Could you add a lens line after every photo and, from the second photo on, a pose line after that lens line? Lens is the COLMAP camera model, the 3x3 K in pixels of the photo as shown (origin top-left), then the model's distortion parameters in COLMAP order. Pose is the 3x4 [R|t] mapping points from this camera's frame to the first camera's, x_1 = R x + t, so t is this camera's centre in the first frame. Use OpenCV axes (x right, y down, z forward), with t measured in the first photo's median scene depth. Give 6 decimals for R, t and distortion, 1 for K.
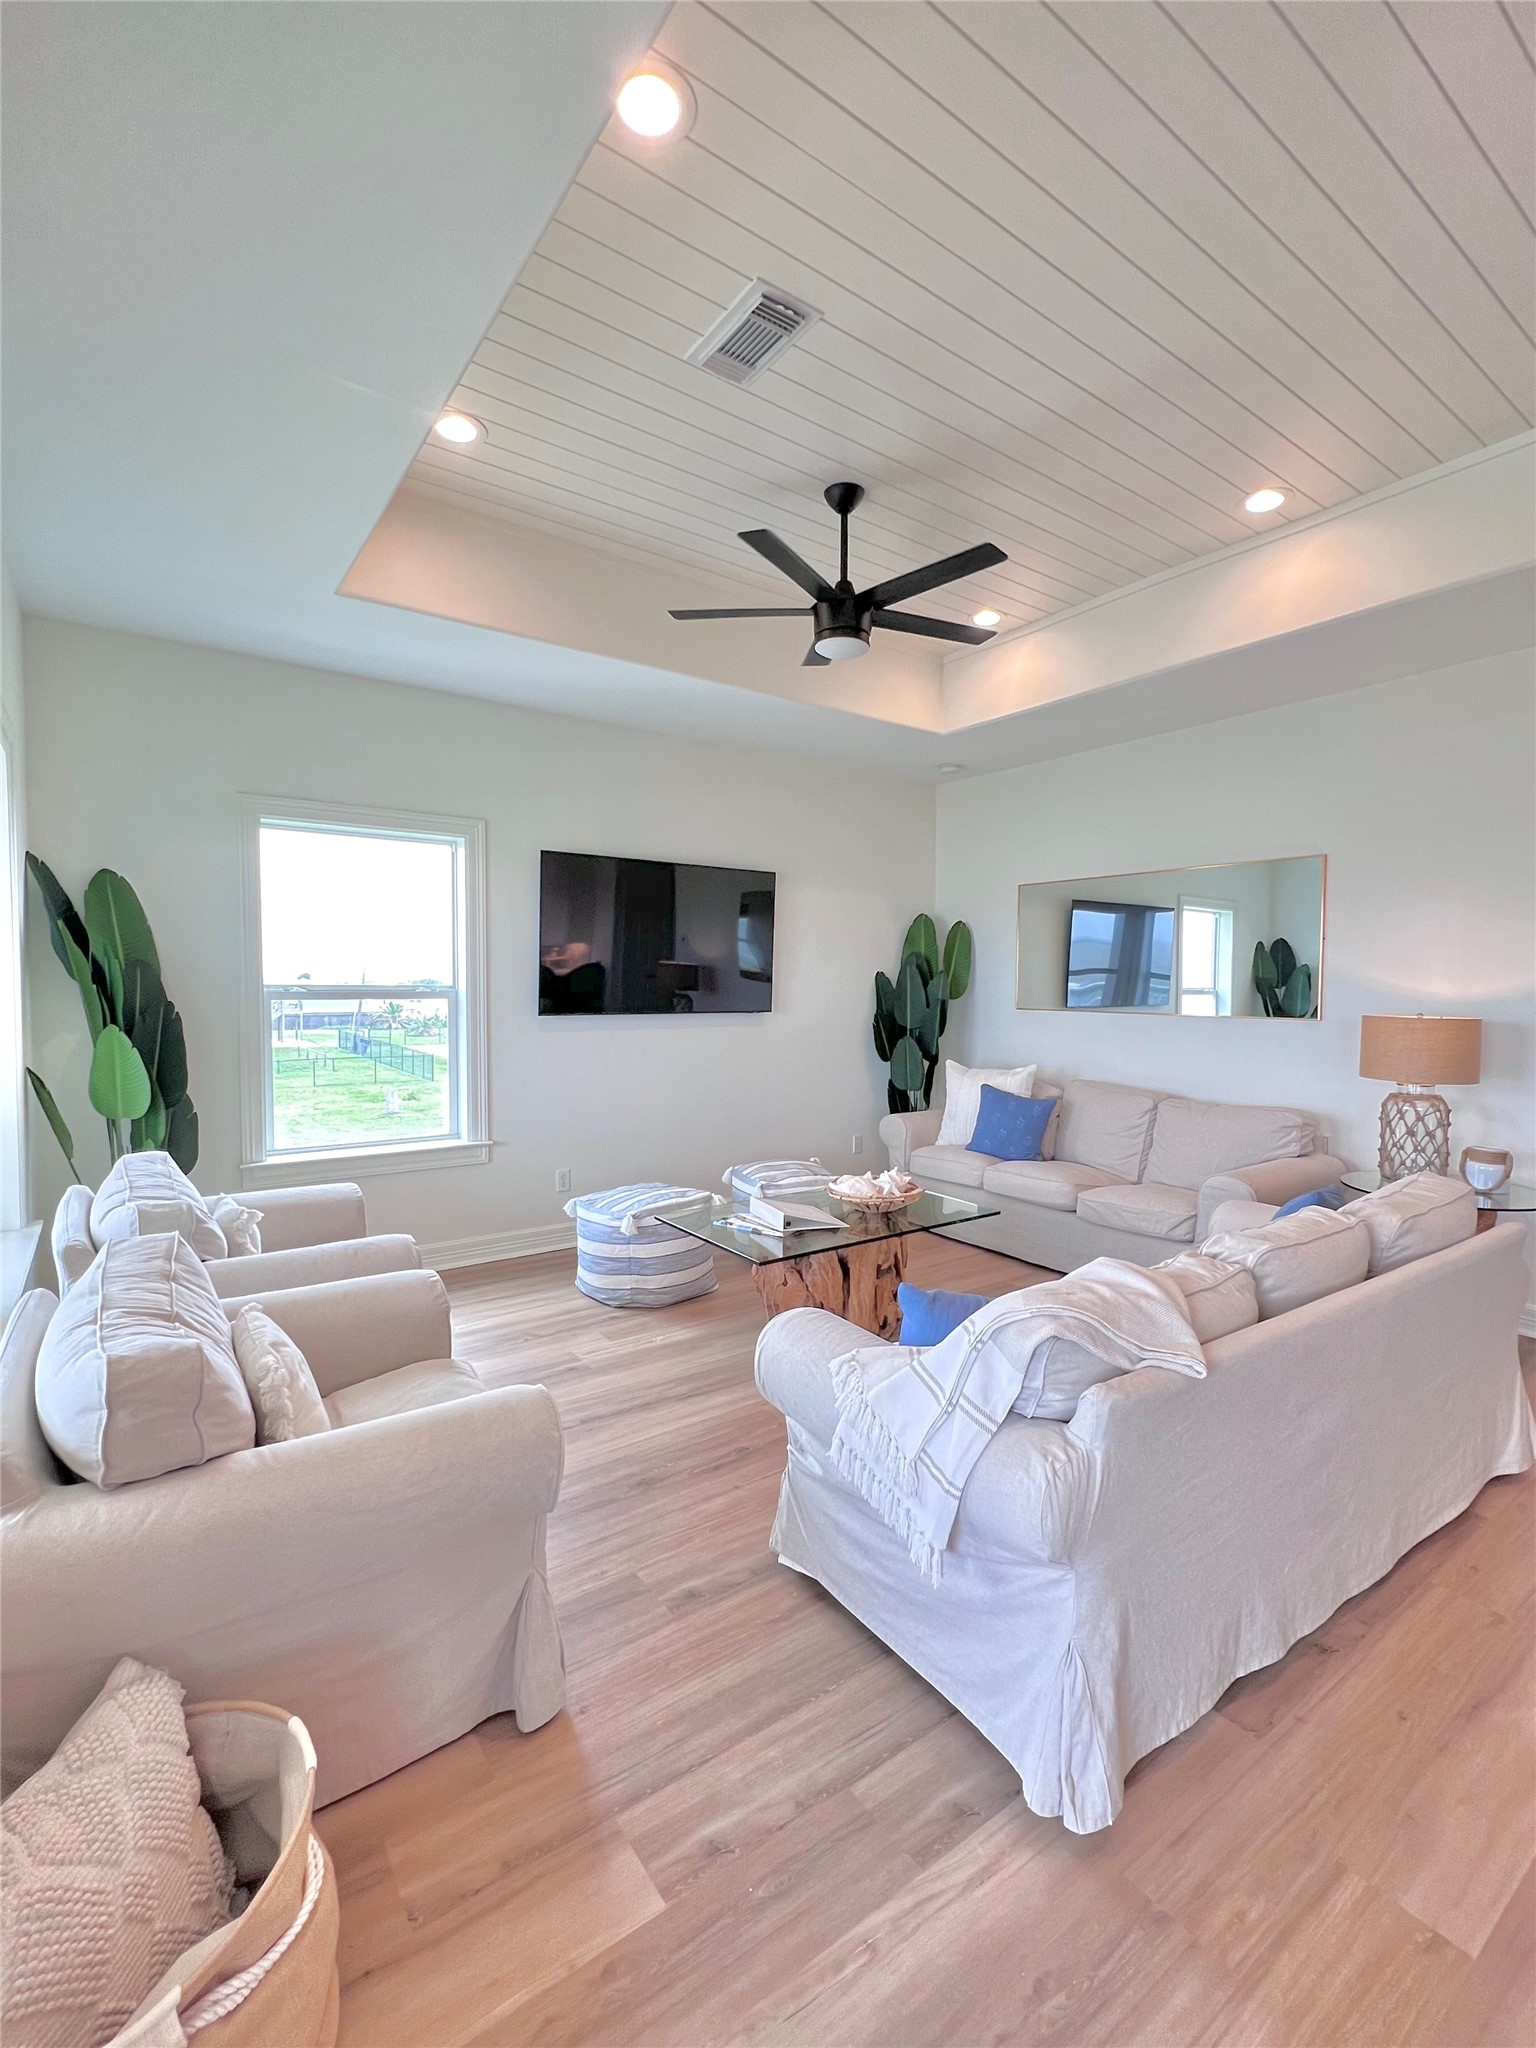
lens RADIAL K [[894.9, 0, 768.0], [0, 894.9, 1024.0], [0, 0, 1]] dist [-0.088532, 0.000126]
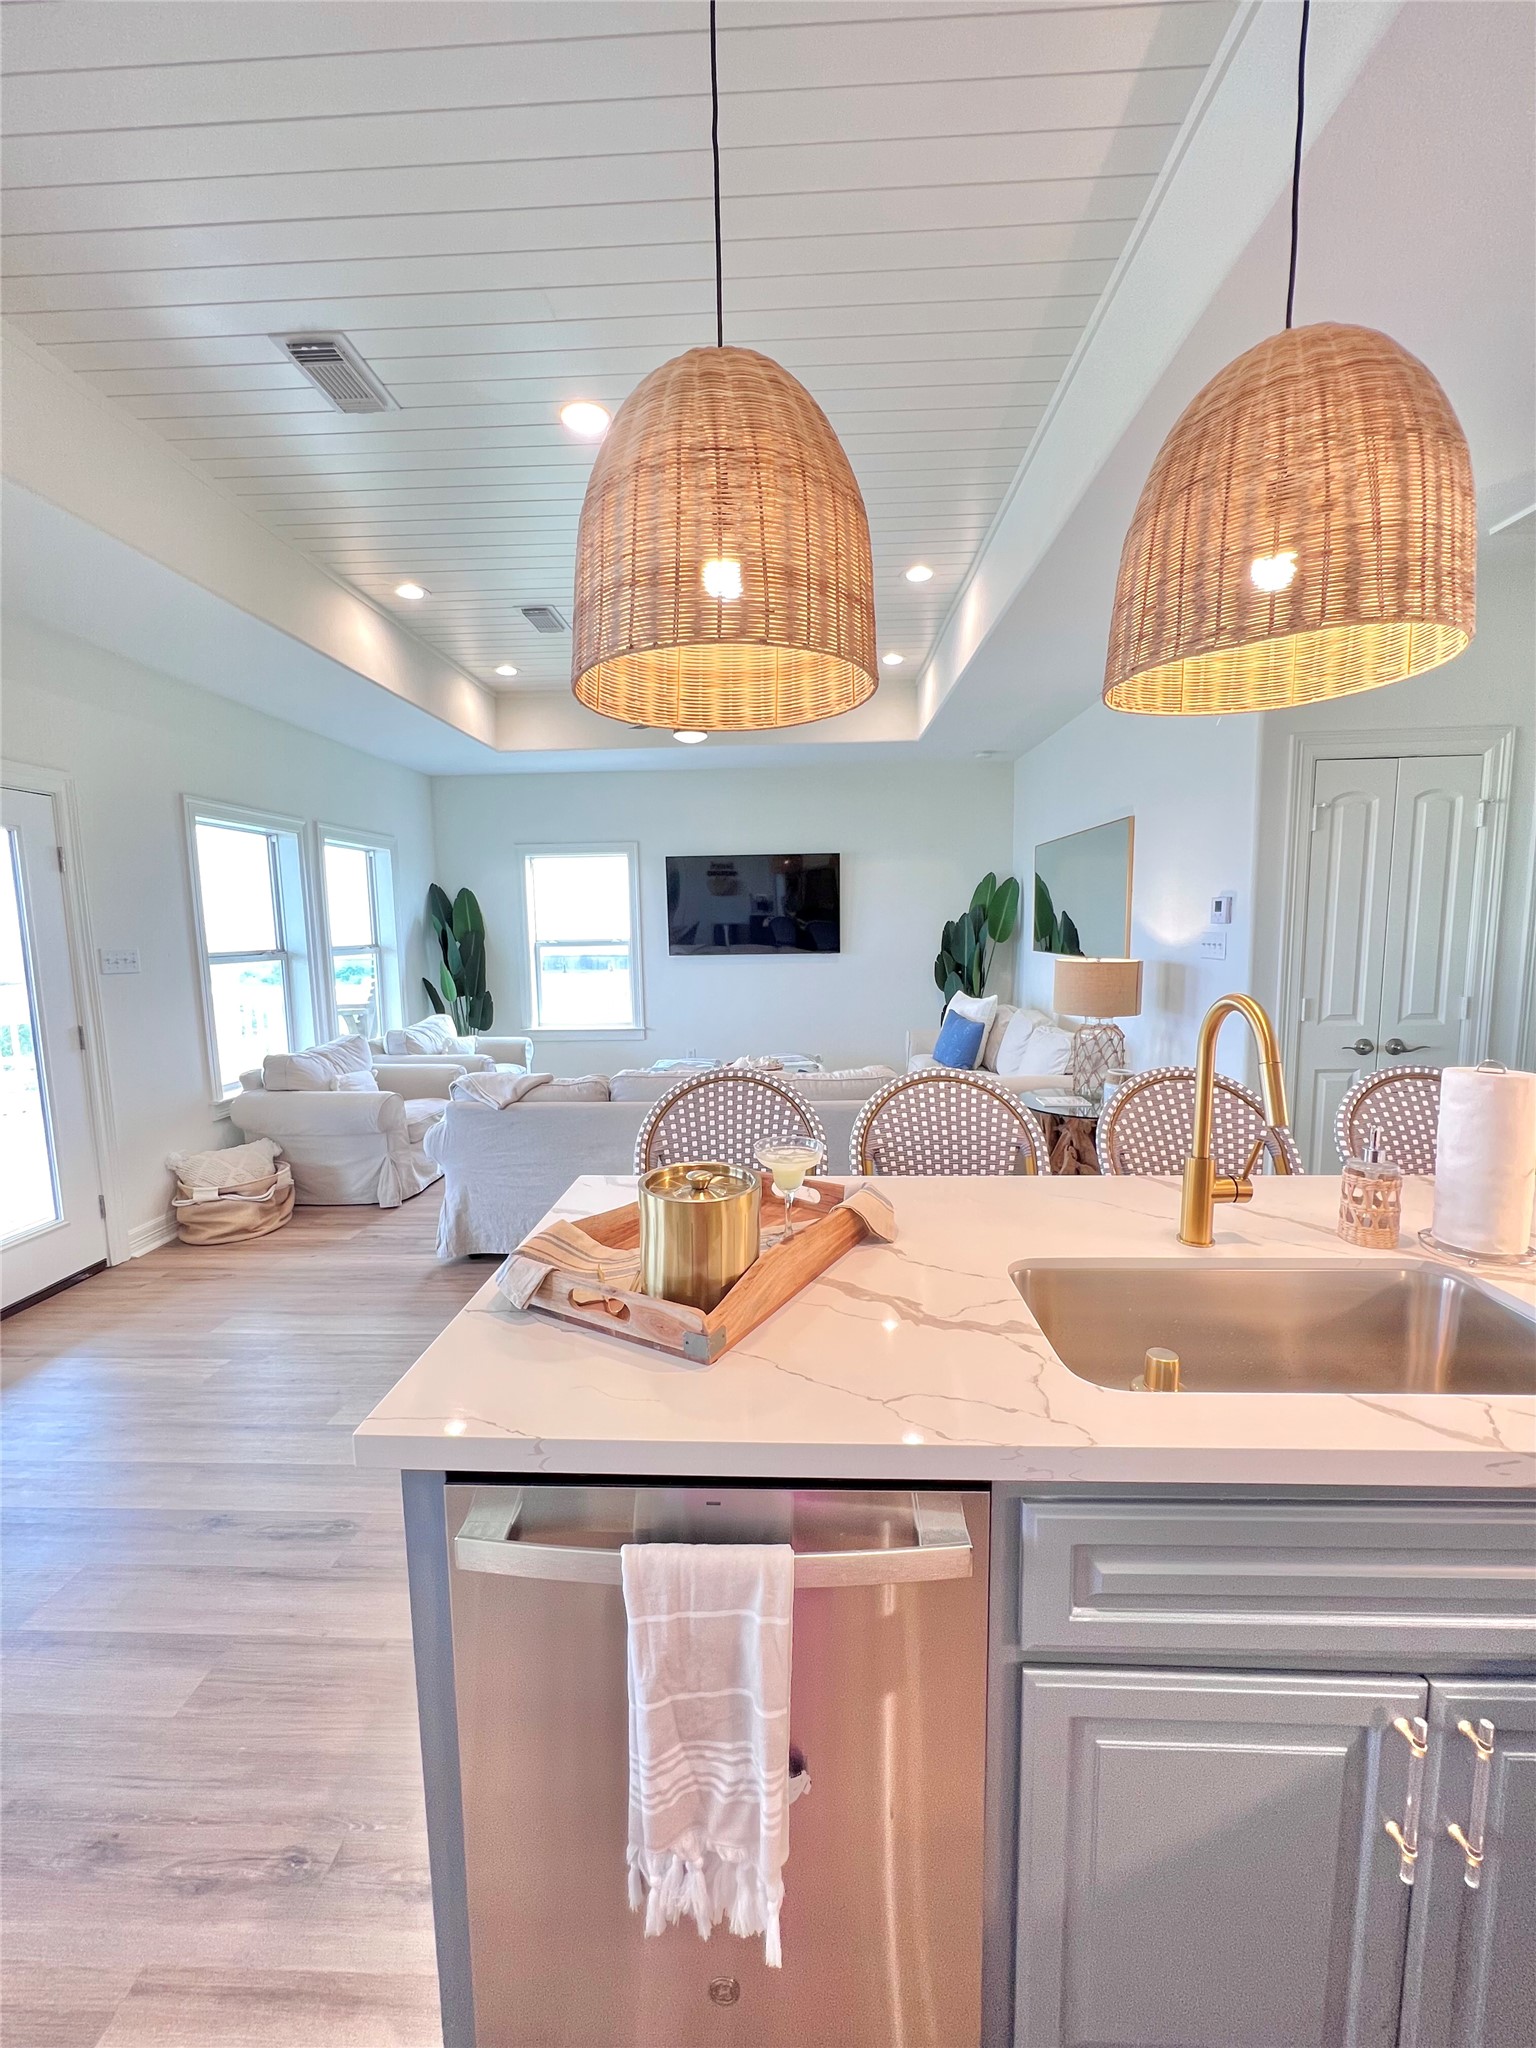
lens RADIAL K [[837.0, 0, 768.0], [0, 837.0, 1024.0], [0, 0, 1]] dist [-0.000659, -0.000033]
pose [[0.789779, 0.054348, -0.610979, 0.910939], [-0.001302, 0.996213, 0.086932, -0.019449], [0.613390, -0.067861, 0.786859, -0.161727]]
